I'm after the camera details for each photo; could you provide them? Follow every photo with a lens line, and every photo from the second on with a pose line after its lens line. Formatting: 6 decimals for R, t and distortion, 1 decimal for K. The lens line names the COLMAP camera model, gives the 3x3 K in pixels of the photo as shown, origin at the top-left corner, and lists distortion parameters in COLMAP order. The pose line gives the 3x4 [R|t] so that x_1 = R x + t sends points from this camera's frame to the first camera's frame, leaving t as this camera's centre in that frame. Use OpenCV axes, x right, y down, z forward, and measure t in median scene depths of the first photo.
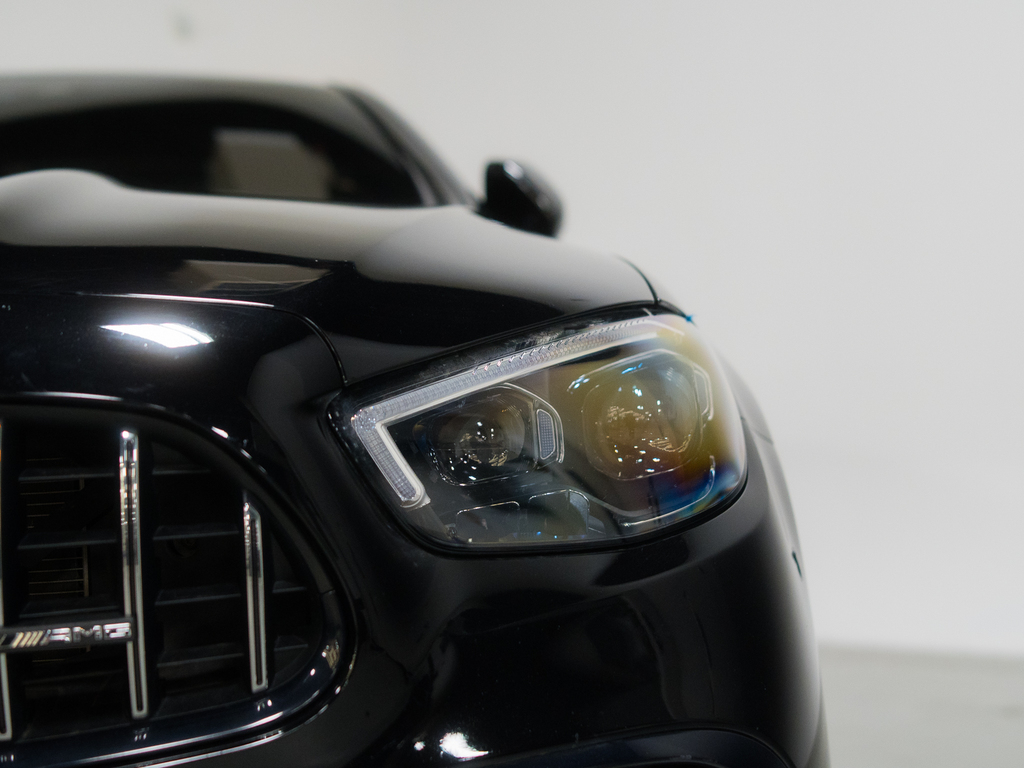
lens RADIAL K [[1618.1, 0, 512.2], [0, 1618.1, 382.2], [0, 0, 1]] dist [-0.088542, 0.000000]
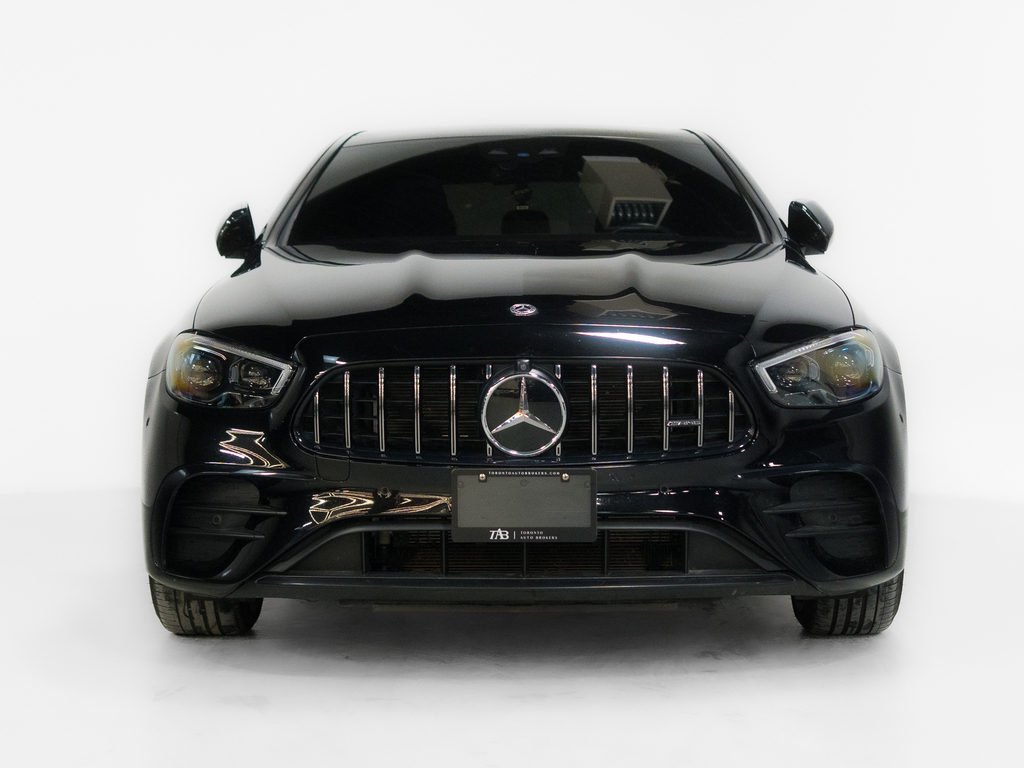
lens RADIAL K [[1618.1, 0, 506.9], [0, 1618.1, 384.8], [0, 0, 1]] dist [-0.088542, 0.000000]
pose [[0.984335, 0.036968, -0.172391, -0.025457], [-0.023979, 0.996756, 0.076831, -0.169453], [0.174672, -0.071494, 0.982028, -2.197261]]
